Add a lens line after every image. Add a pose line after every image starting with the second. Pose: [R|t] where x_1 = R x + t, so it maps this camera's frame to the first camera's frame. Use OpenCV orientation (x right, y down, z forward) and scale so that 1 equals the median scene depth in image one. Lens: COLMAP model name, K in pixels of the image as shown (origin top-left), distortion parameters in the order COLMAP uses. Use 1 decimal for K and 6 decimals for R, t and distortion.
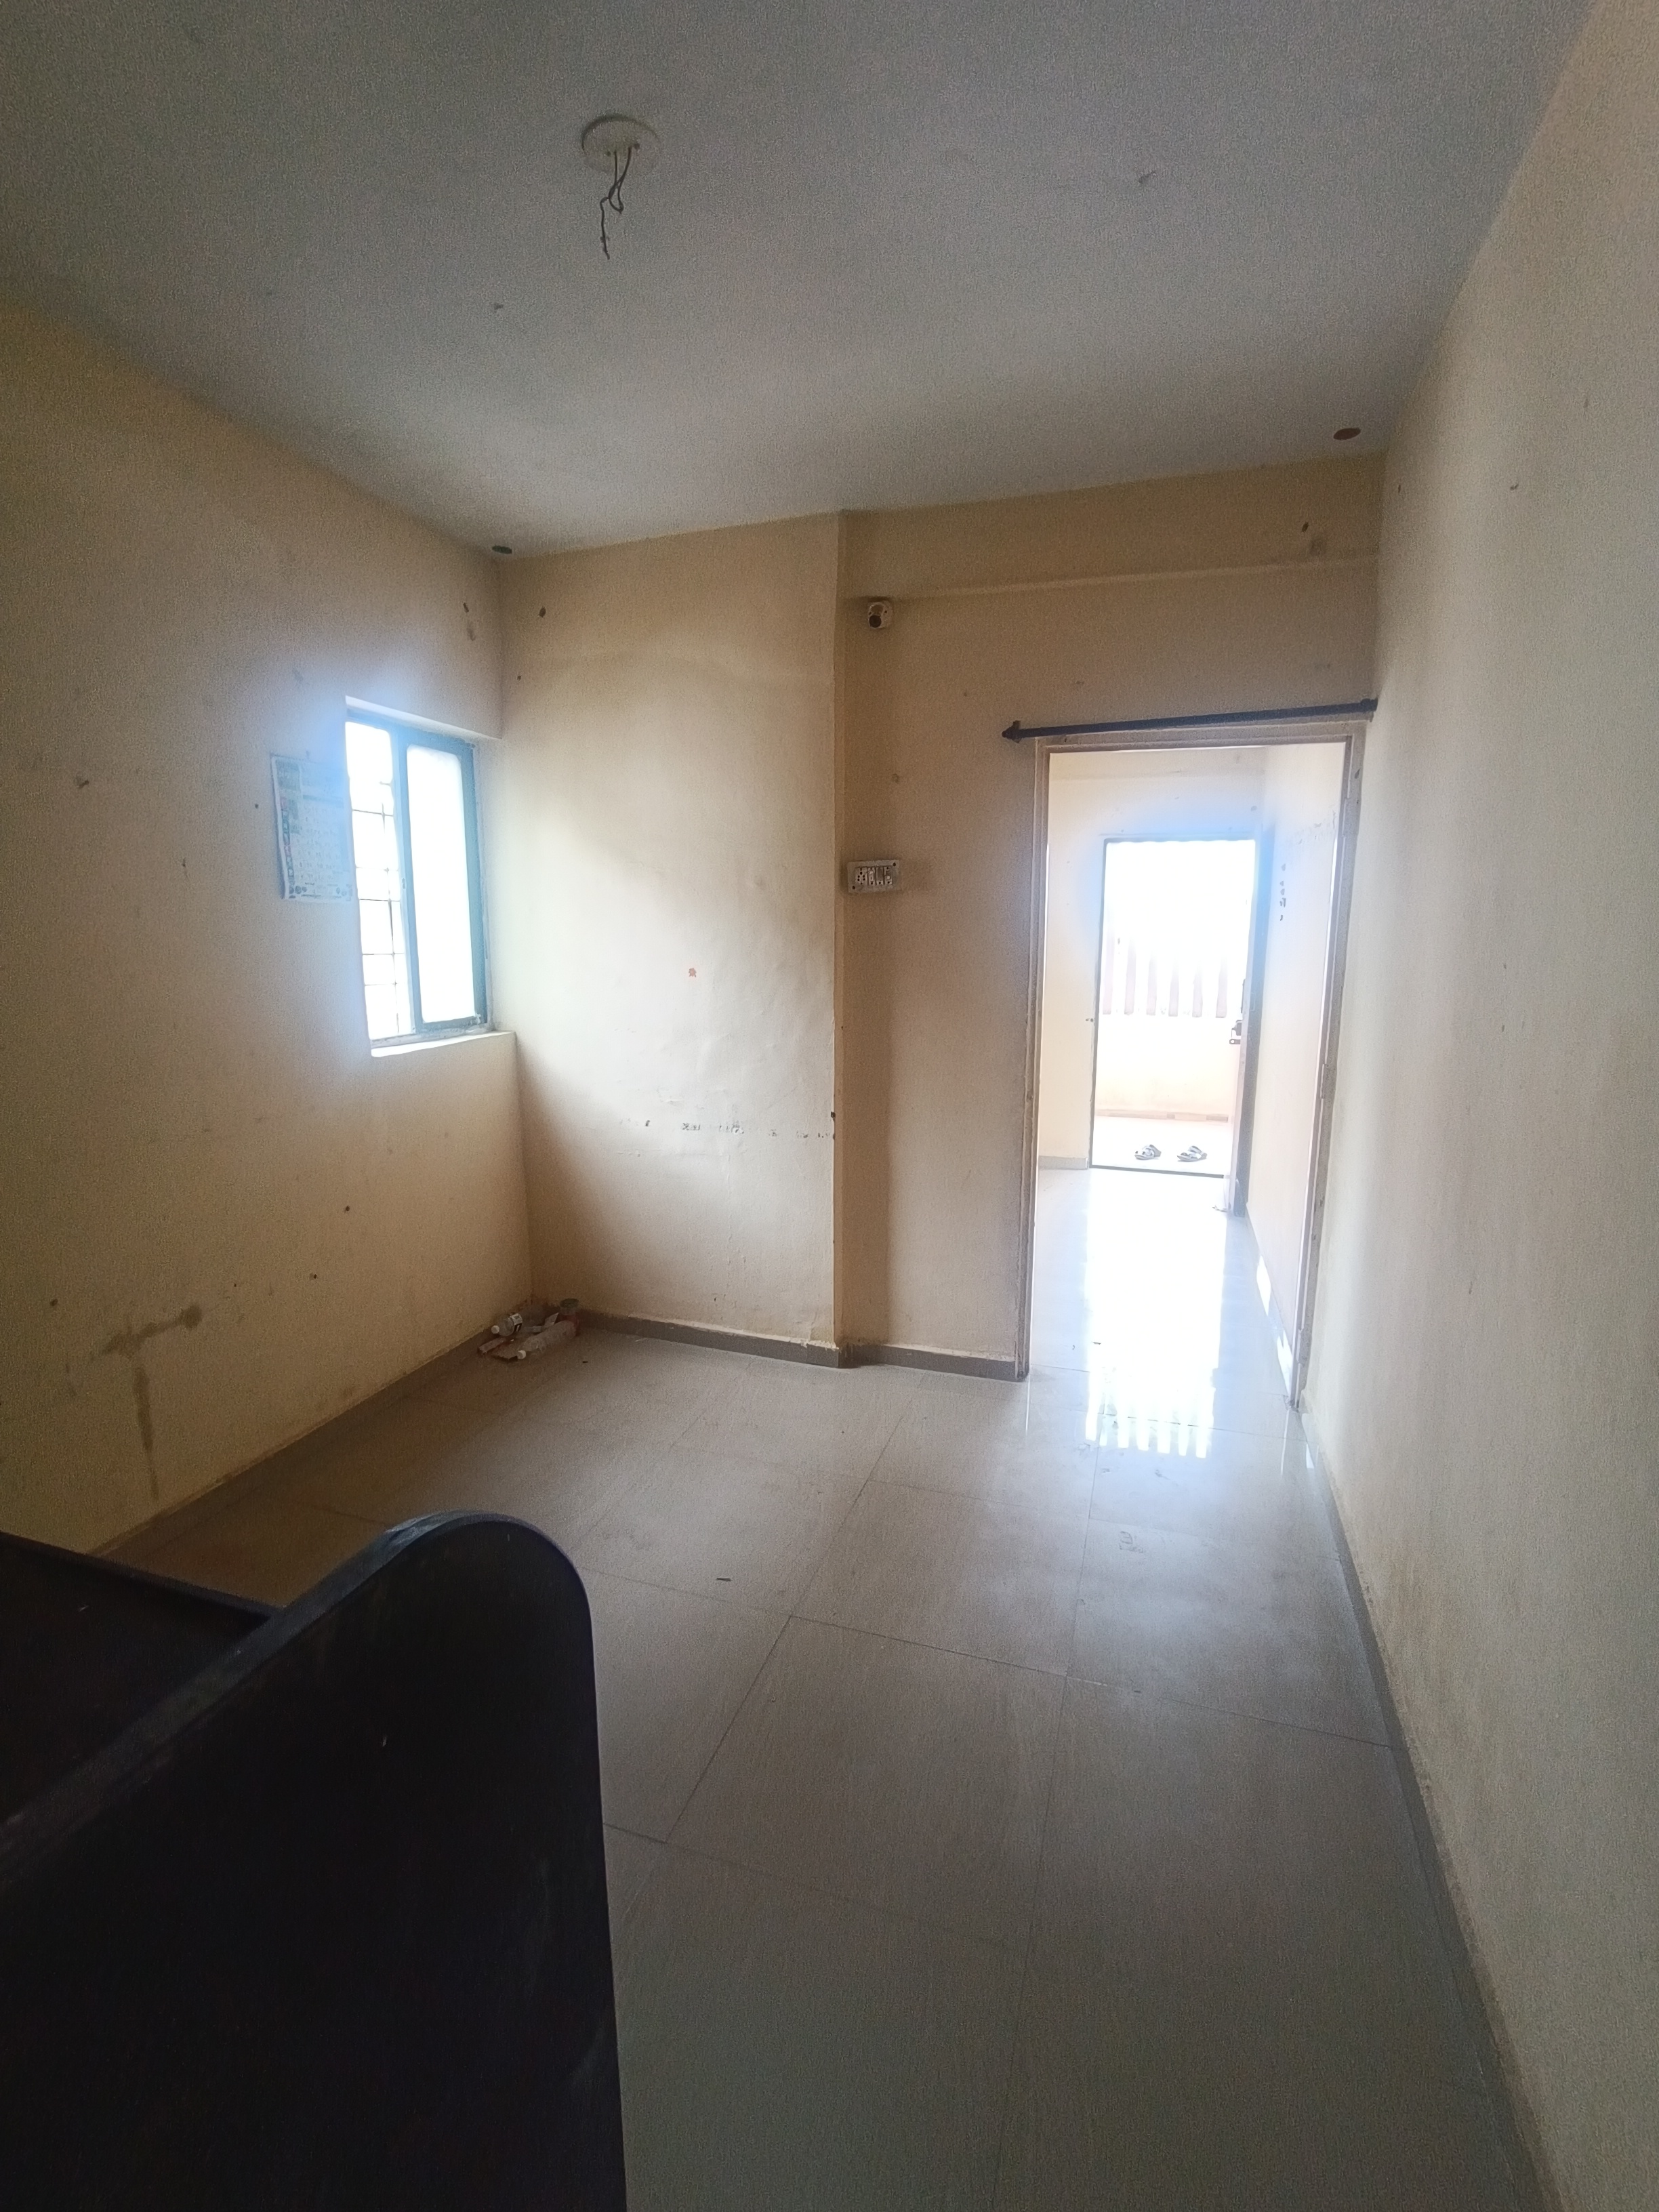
lens RADIAL K [[1014.8, 0, 837.2], [0, 1014.8, 1095.8], [0, 0, 1]] dist [-0.020305, 0.004895]
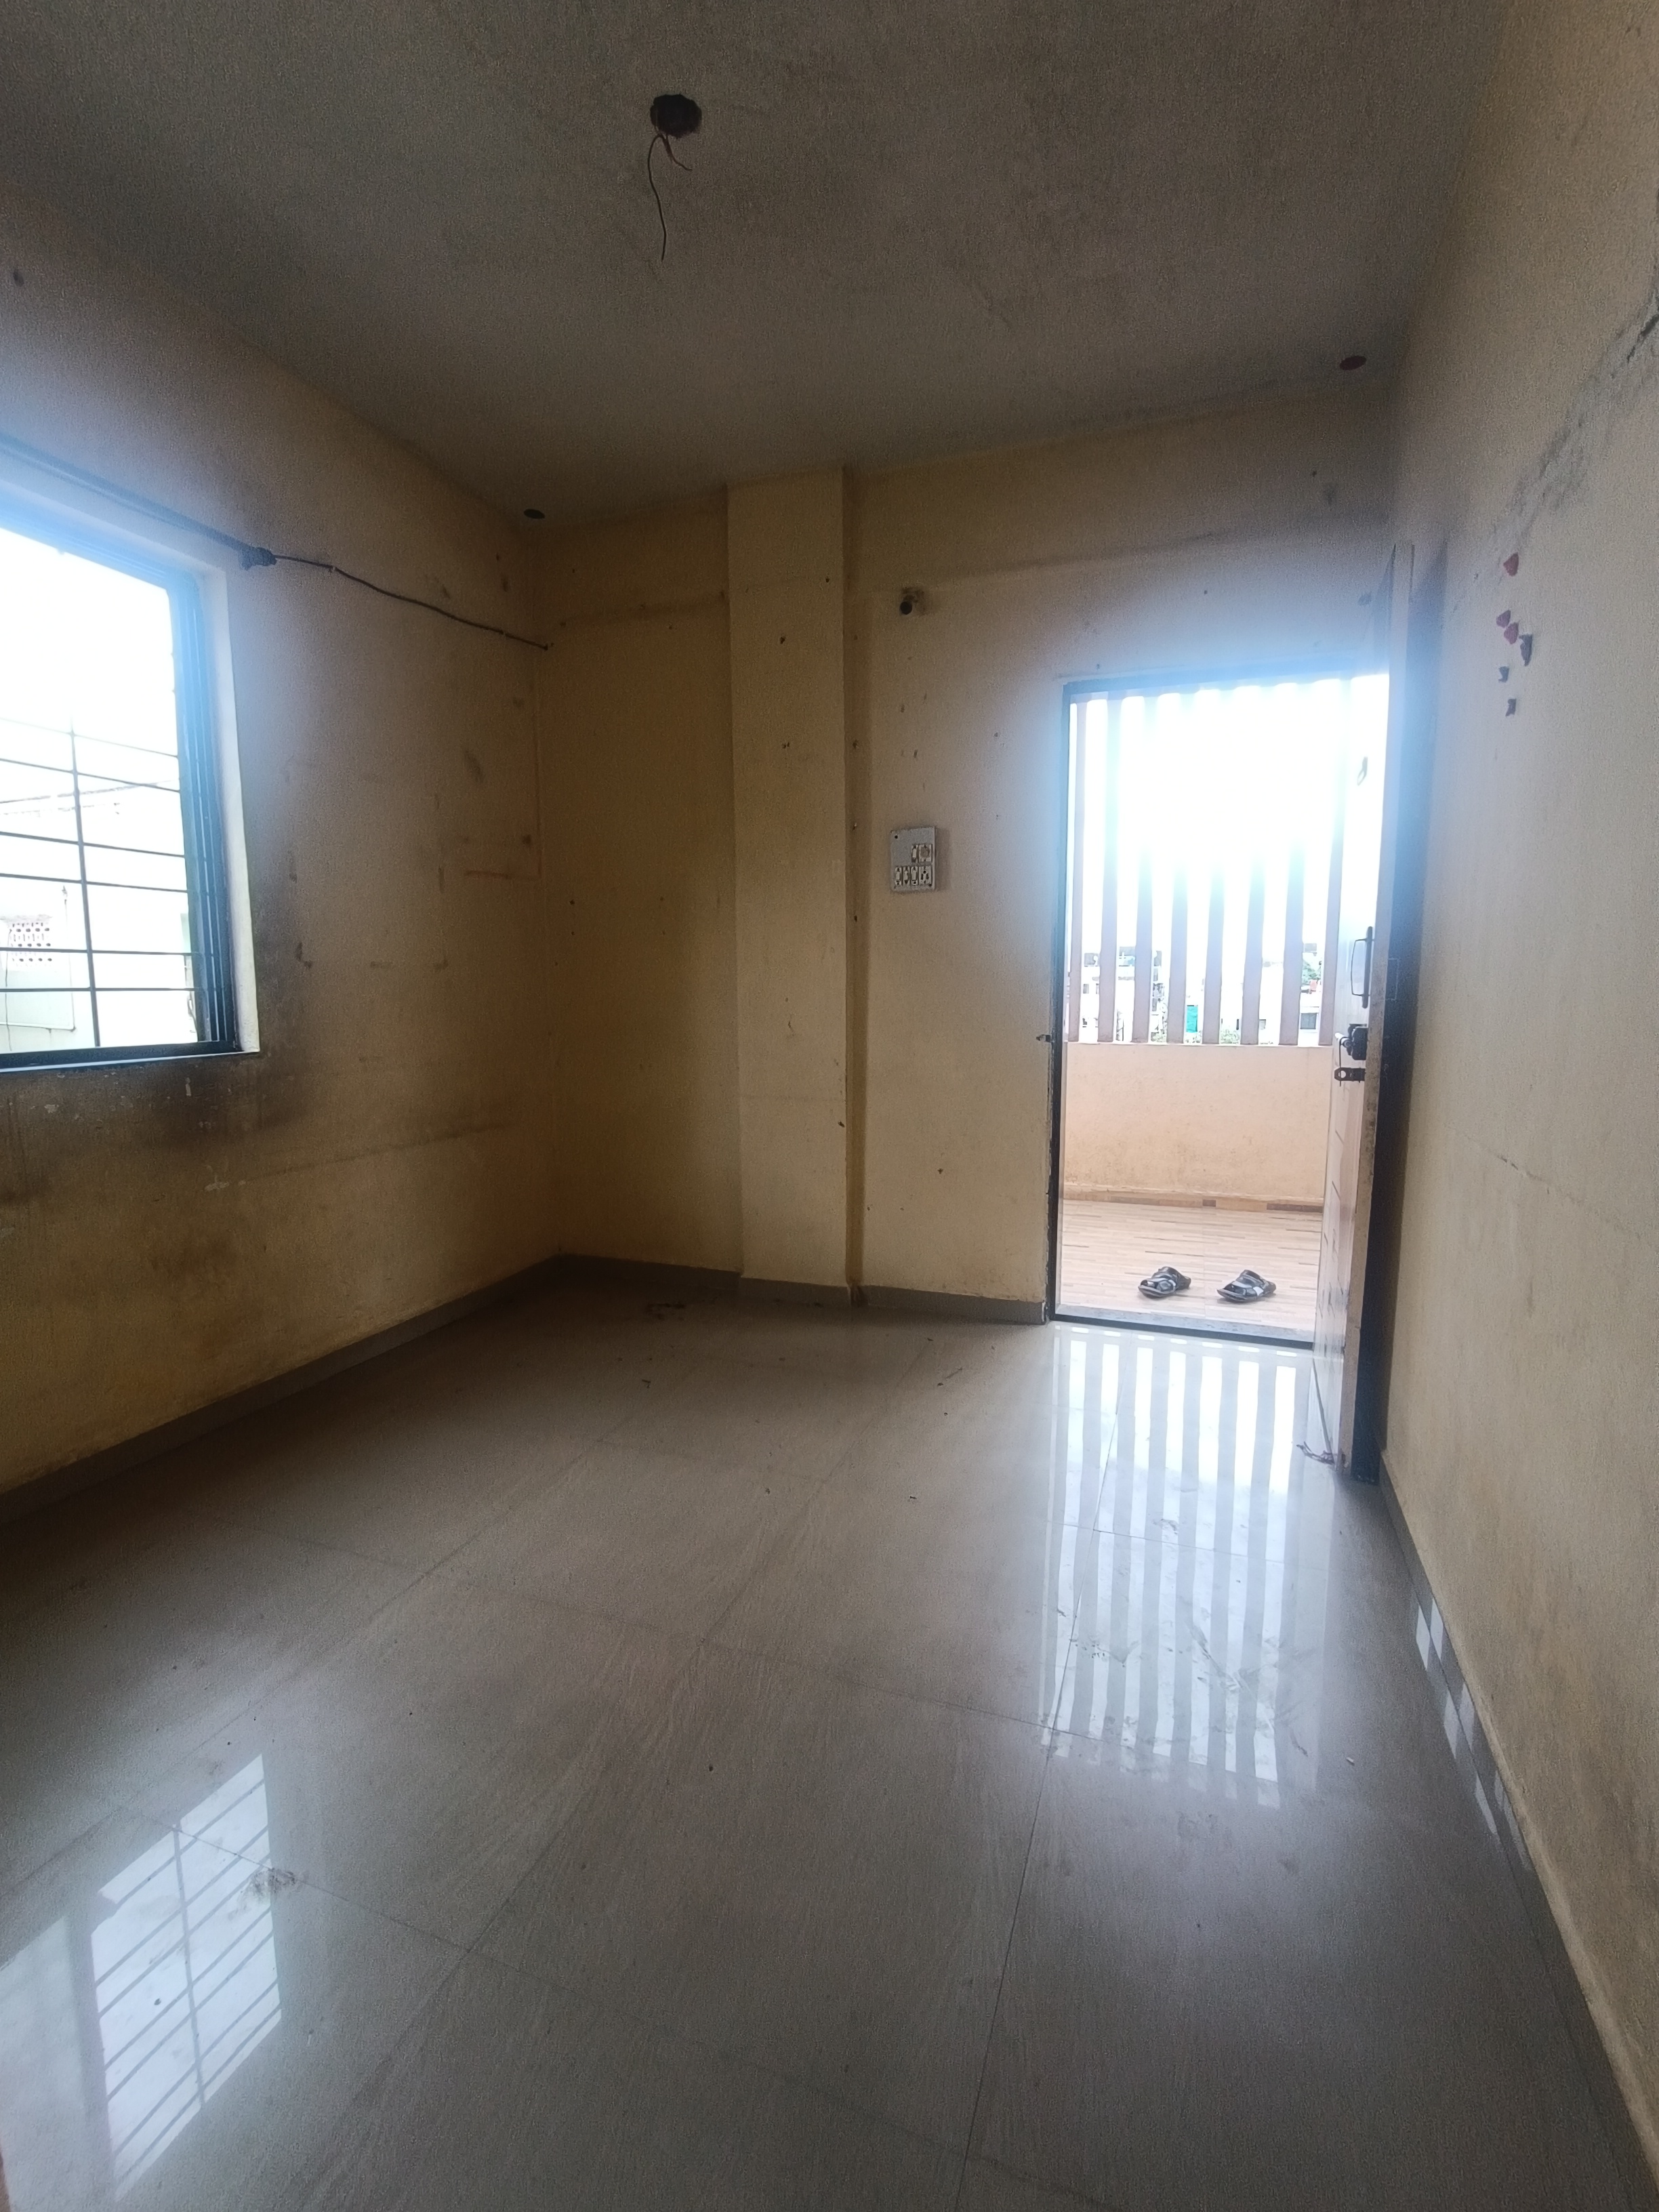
lens RADIAL K [[1014.8, 0, 832.6], [0, 1014.8, 1114.7], [0, 0, 1]] dist [-0.020305, 0.004895]
pose [[0.999134, 0.003474, -0.041473, 0.186371], [-0.004612, 0.999615, -0.027376, -0.023200], [0.041362, 0.027544, 0.998765, 0.551307]]
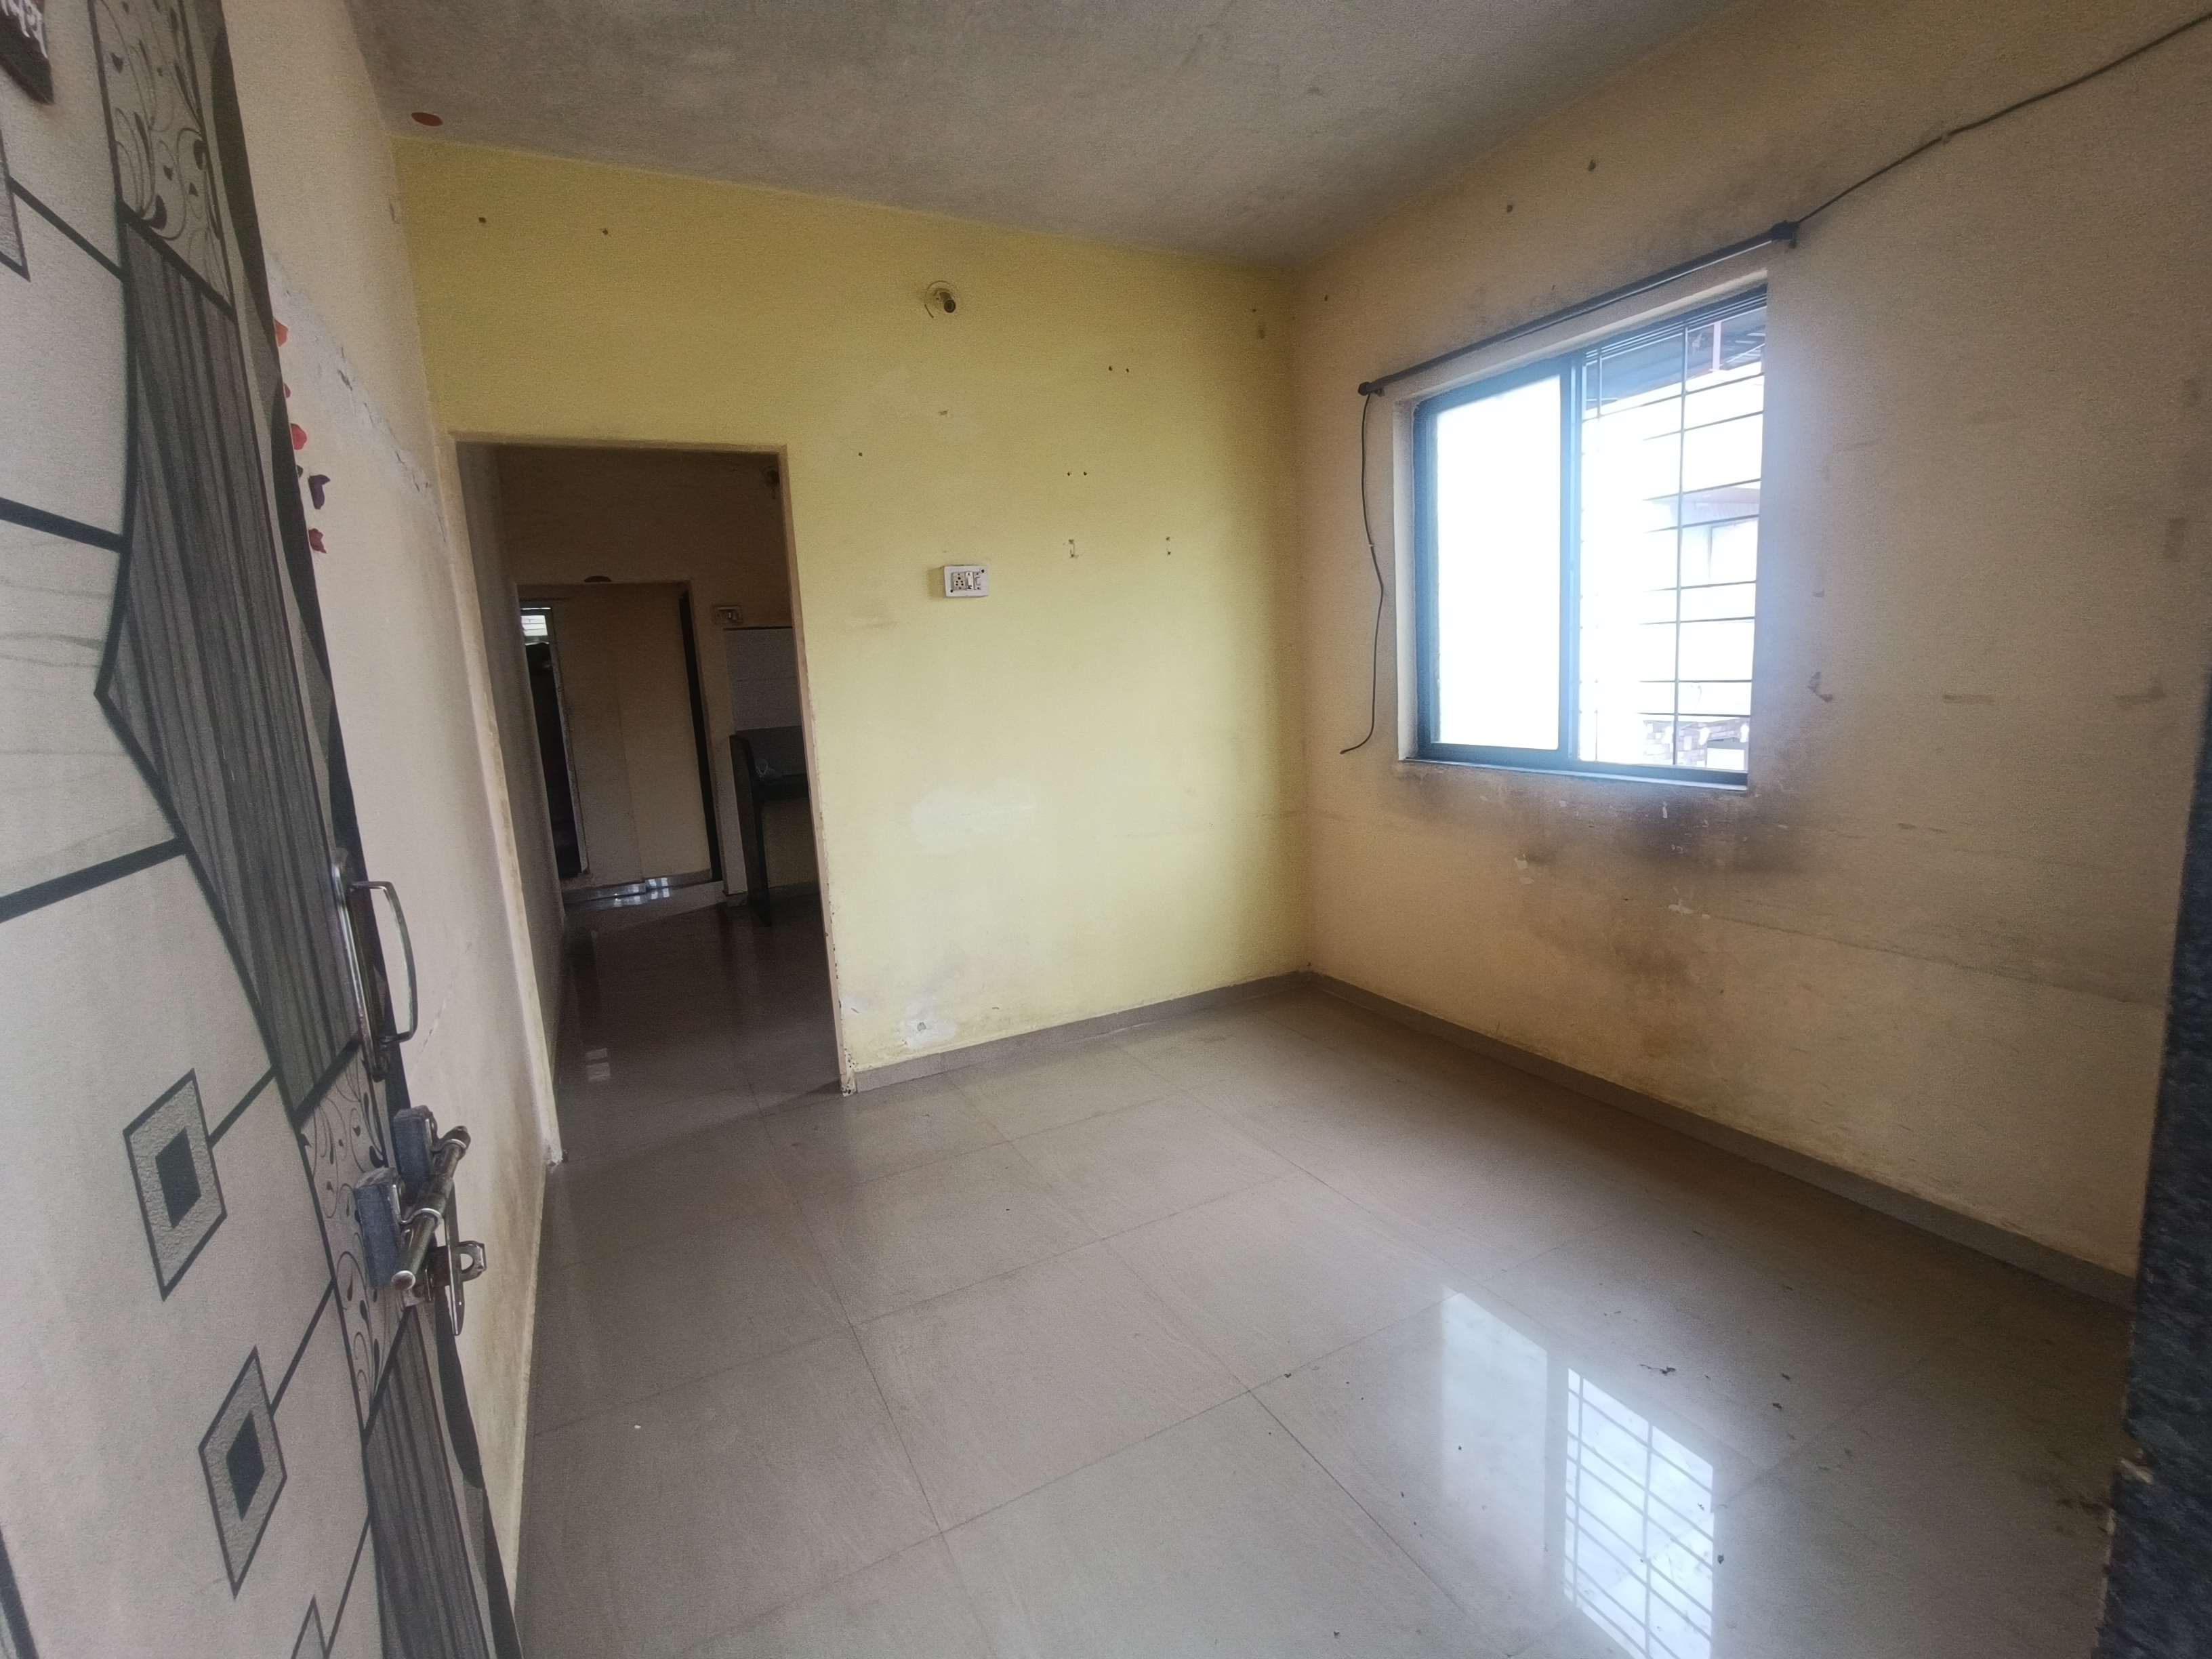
lens RADIAL K [[1014.8, 0, 1095.3], [0, 1014.8, 837.9], [0, 0, 1]] dist [-0.020305, 0.004895]
pose [[-0.712867, 0.156528, -0.683608, 0.420362], [-0.056923, 0.958642, 0.278864, -0.159287], [0.698985, 0.237706, -0.674474, 1.149078]]
